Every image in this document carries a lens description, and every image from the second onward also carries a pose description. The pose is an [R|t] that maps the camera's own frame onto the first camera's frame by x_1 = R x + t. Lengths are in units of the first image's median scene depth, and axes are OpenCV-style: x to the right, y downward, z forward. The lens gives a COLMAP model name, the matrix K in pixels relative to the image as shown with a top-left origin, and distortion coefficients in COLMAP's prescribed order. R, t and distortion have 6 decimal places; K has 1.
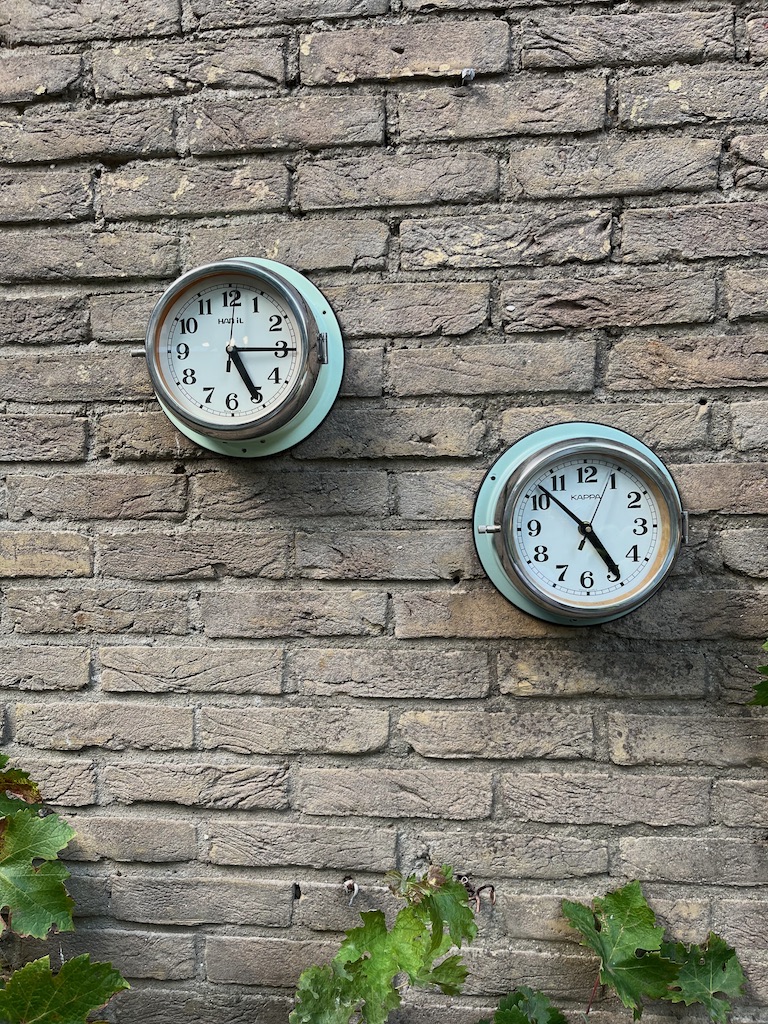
lens RADIAL K [[787.2, 0, 378.0], [0, 787.2, 511.9], [0, 0, 1]] dist [0.045914, -0.077304]
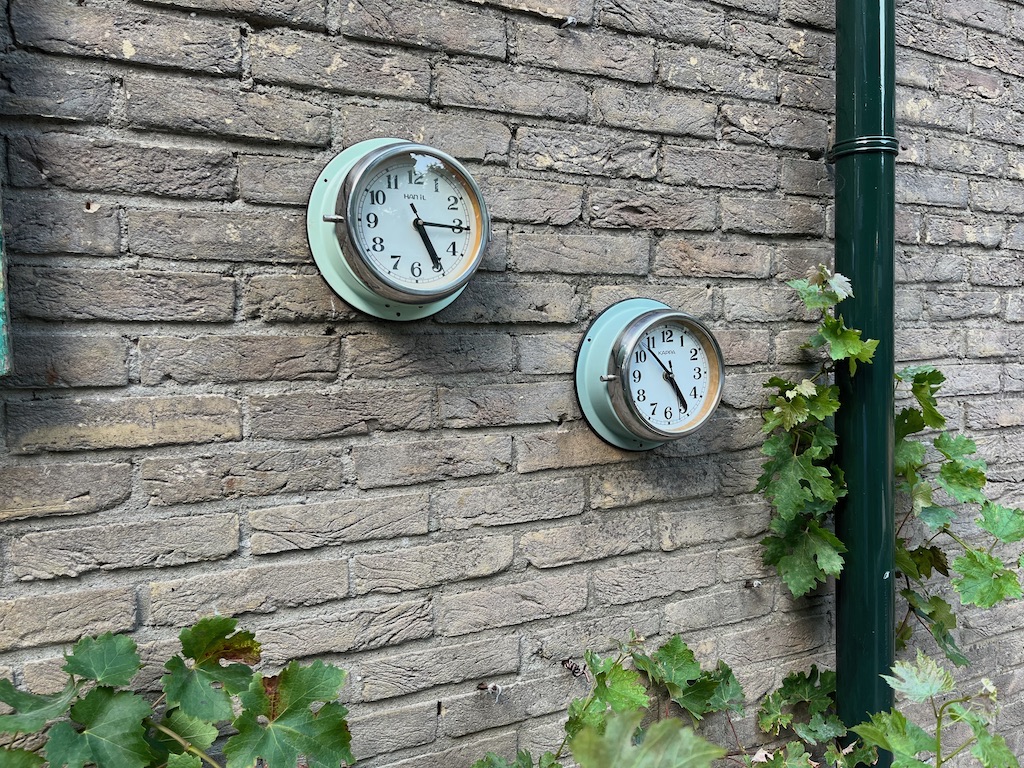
lens RADIAL K [[787.2, 0, 514.5], [0, 787.2, 390.8], [0, 0, 1]] dist [0.045914, -0.077304]
pose [[0.844427, -0.030462, 0.534804, -0.627133], [0.033898, 0.999419, 0.003403, 0.030666], [-0.534597, 0.015255, 0.844969, -0.012803]]
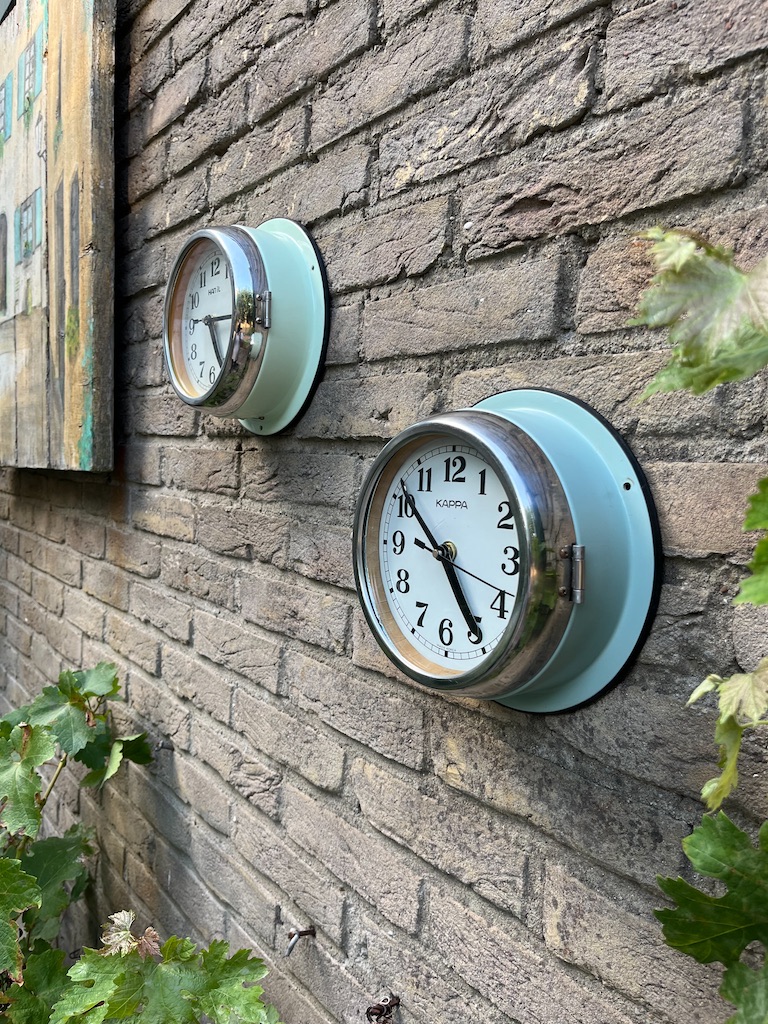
lens RADIAL K [[787.2, 0, 373.1], [0, 787.2, 505.9], [0, 0, 1]] dist [0.045914, -0.077304]
pose [[0.670149, 0.085503, -0.737286, 0.625118], [-0.084399, 0.995678, 0.038755, -0.033080], [0.737413, 0.036255, 0.674469, 0.470345]]
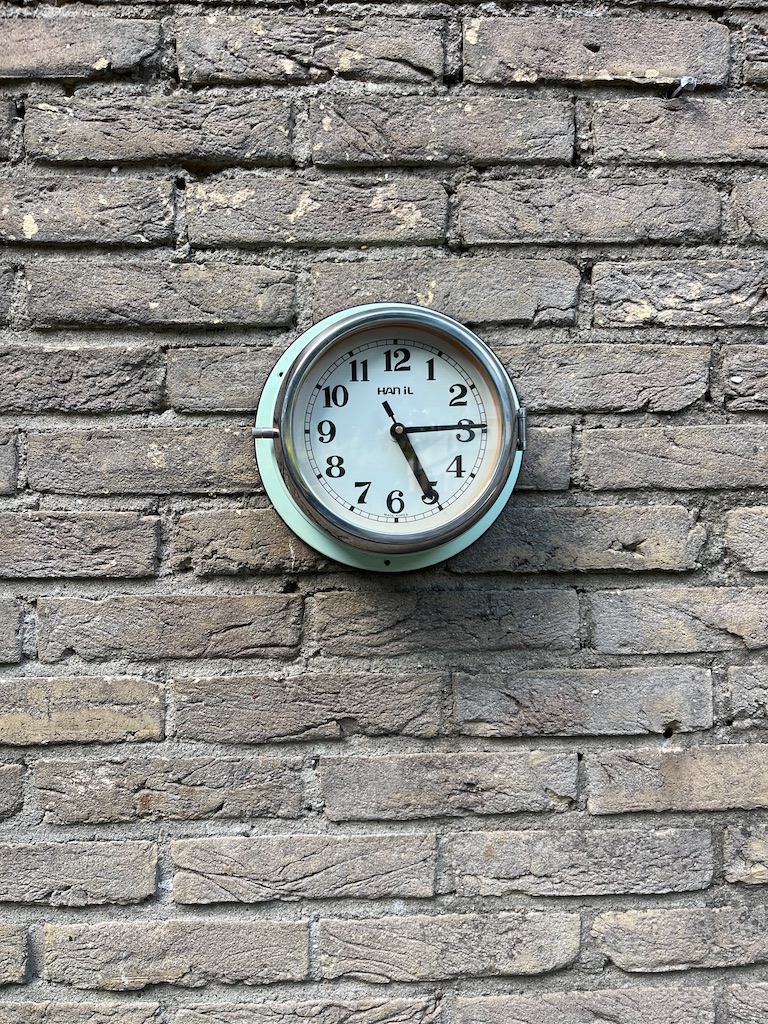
lens RADIAL K [[787.2, 0, 374.7], [0, 787.2, 516.4], [0, 0, 1]] dist [0.045914, -0.077304]
pose [[0.991266, -0.000787, 0.131877, -0.279418], [0.007006, 0.998884, -0.046702, -0.087571], [-0.131693, 0.047218, 0.990165, 0.277149]]
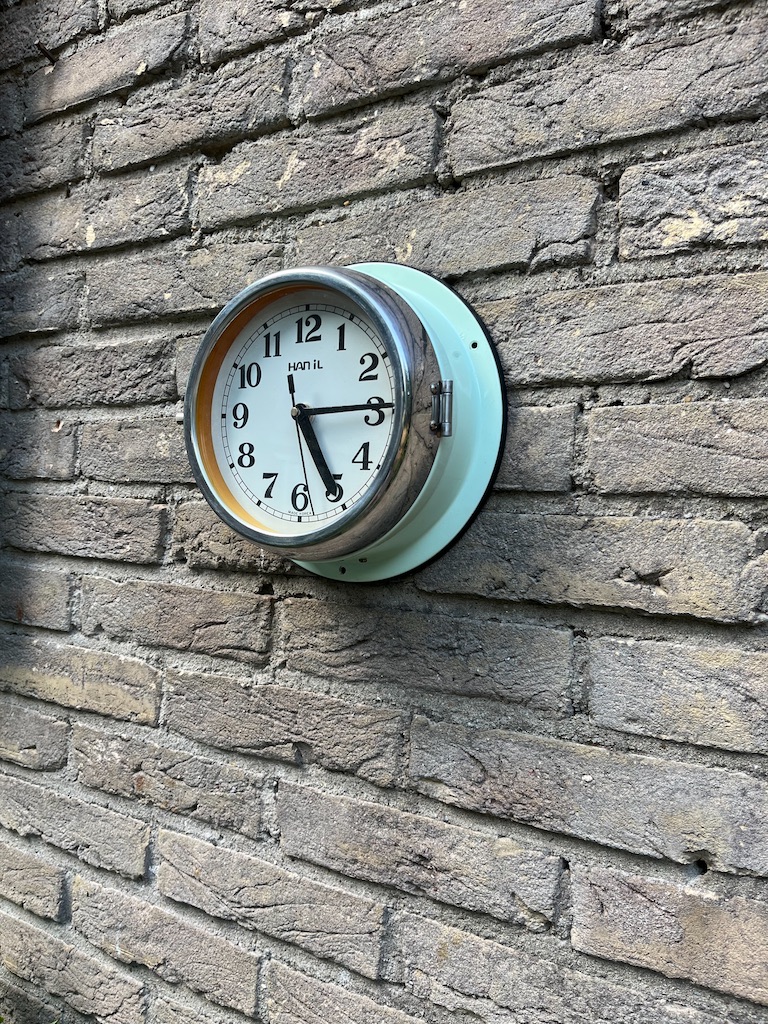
lens RADIAL K [[787.2, 0, 373.4], [0, 787.2, 518.9], [0, 0, 1]] dist [0.045914, -0.077304]
pose [[0.898739, 0.050946, -0.435515, 0.121553], [-0.071408, 0.996974, -0.030733, -0.101858], [0.432631, 0.058720, 0.899657, 0.451243]]
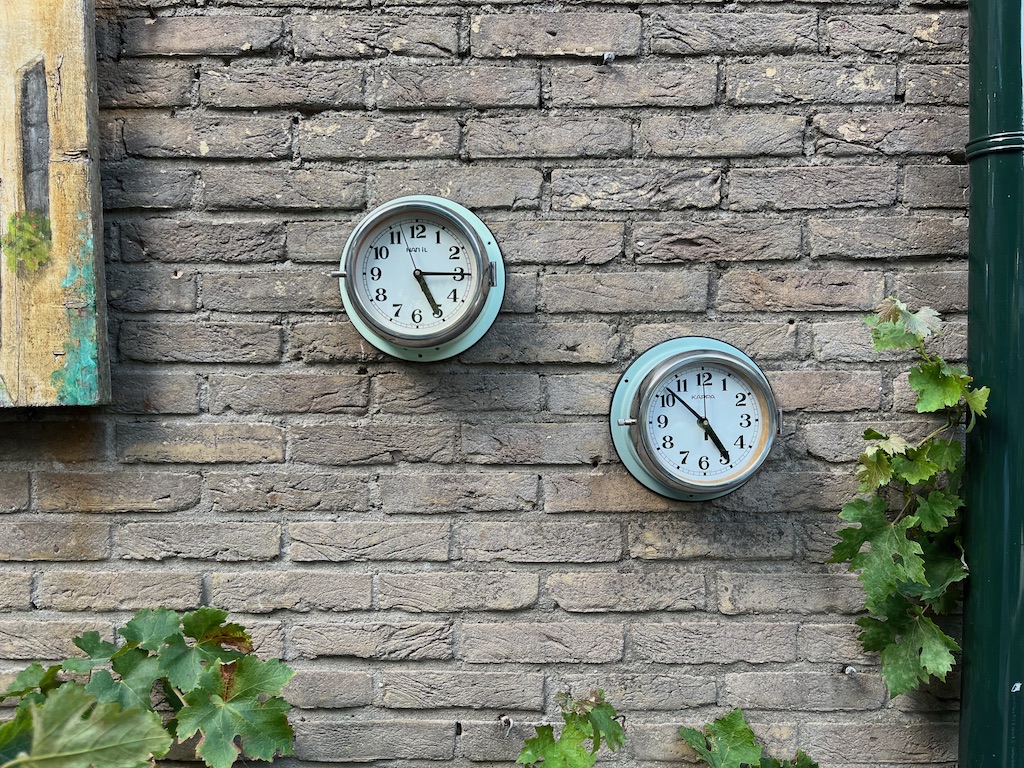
lens RADIAL K [[787.2, 0, 519.7], [0, 787.2, 391.6], [0, 0, 1]] dist [0.045914, -0.077304]
pose [[0.995690, 0.007455, 0.092440, -0.130131], [-0.005582, 0.999774, -0.020505, -0.000003], [-0.092572, 0.019901, 0.995507, -0.202123]]
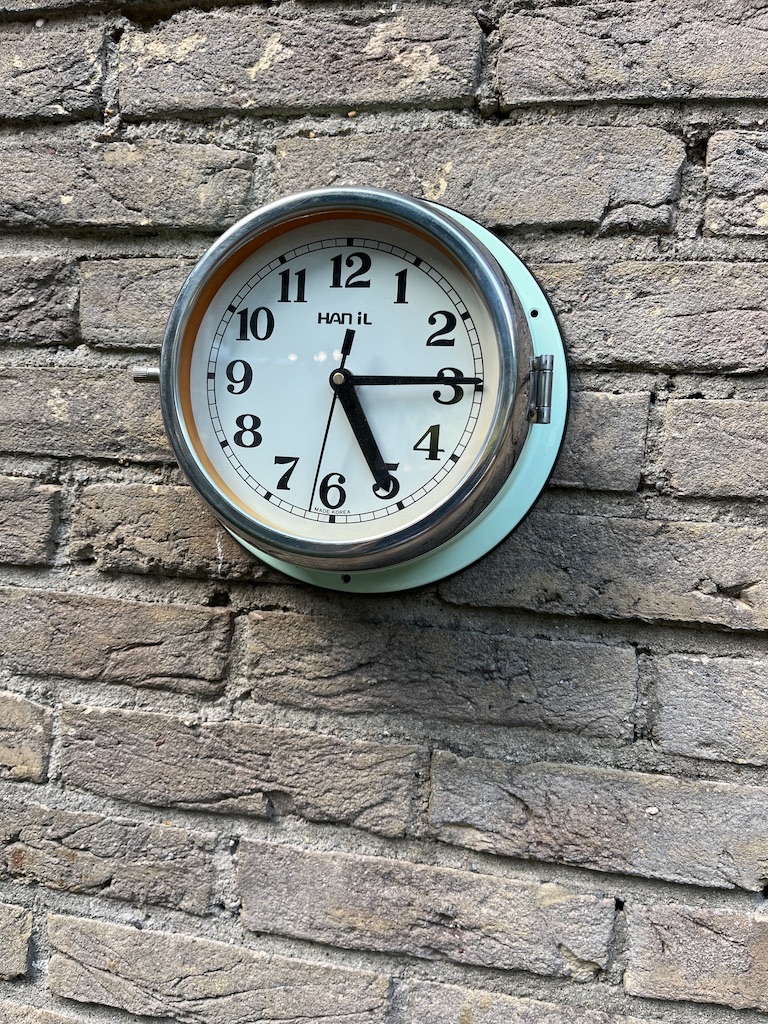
lens RADIAL K [[787.2, 0, 381.4], [0, 787.2, 519.4], [0, 0, 1]] dist [0.045914, -0.077304]
pose [[0.993191, 0.078608, -0.085980, -0.108008], [-0.079998, 0.996713, -0.012828, -0.111680], [0.084689, 0.019619, 0.996214, 0.505348]]
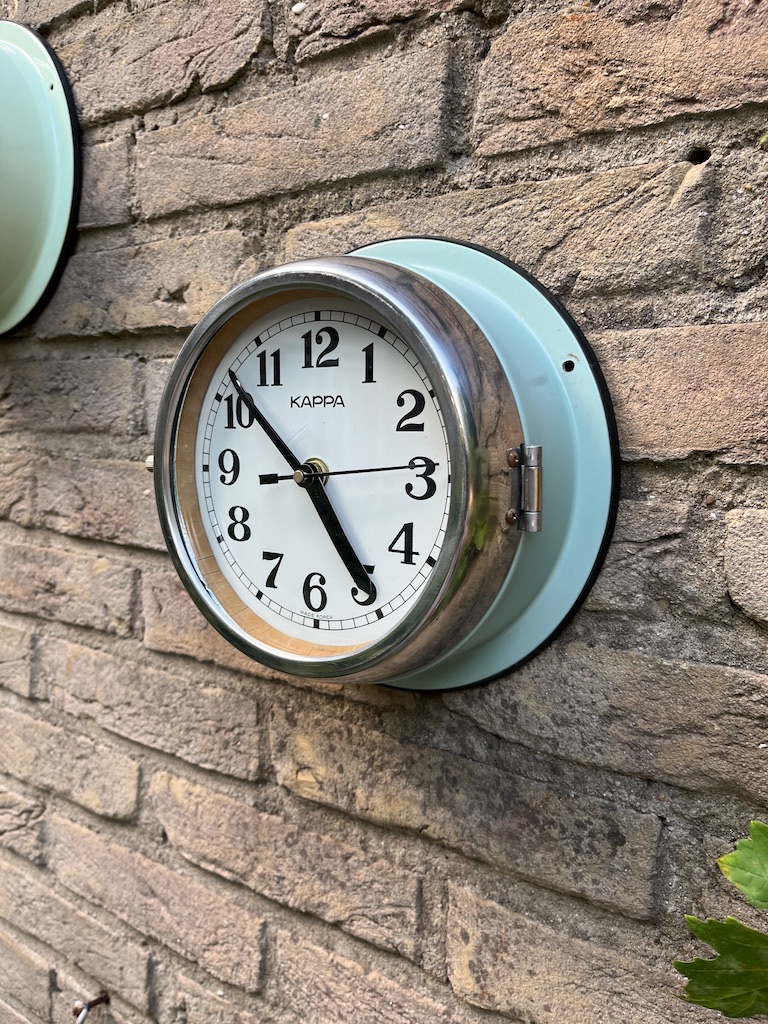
lens RADIAL K [[787.2, 0, 380.4], [0, 787.2, 510.0], [0, 0, 1]] dist [0.045914, -0.077304]
pose [[0.875678, 0.086068, -0.475164, 0.452260], [-0.057359, 0.995561, 0.074623, 0.005532], [0.479477, -0.038090, 0.876727, 0.578082]]
